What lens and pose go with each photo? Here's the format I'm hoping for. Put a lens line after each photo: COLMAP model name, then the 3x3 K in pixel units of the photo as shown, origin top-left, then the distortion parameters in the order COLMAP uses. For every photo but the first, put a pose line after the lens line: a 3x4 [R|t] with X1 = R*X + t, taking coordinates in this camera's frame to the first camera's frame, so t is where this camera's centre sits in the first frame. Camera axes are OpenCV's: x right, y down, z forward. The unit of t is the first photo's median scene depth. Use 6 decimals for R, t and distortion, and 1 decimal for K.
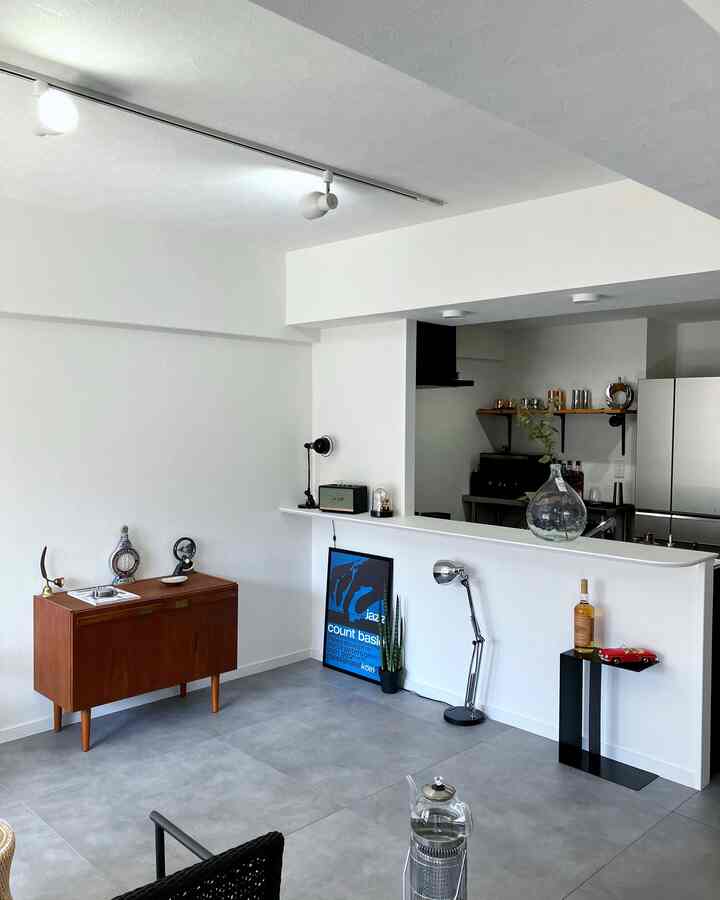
lens RADIAL K [[783.1, 0, 360.0], [0, 783.1, 450.0], [0, 0, 1]] dist [-0.016007, -0.009188]
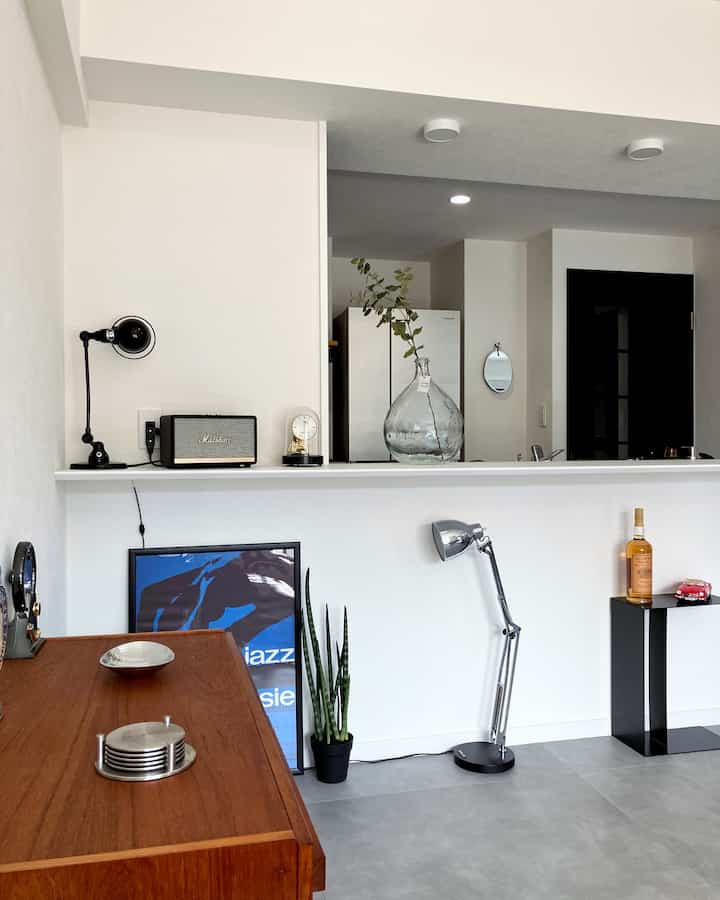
lens RADIAL K [[783.1, 0, 360.0], [0, 783.1, 450.0], [0, 0, 1]] dist [-0.016007, -0.009188]
pose [[0.506593, -0.016450, 0.862029, -0.426448], [0.054048, 0.998457, -0.012709, 0.084935], [-0.860490, 0.053030, 0.506700, 0.696354]]
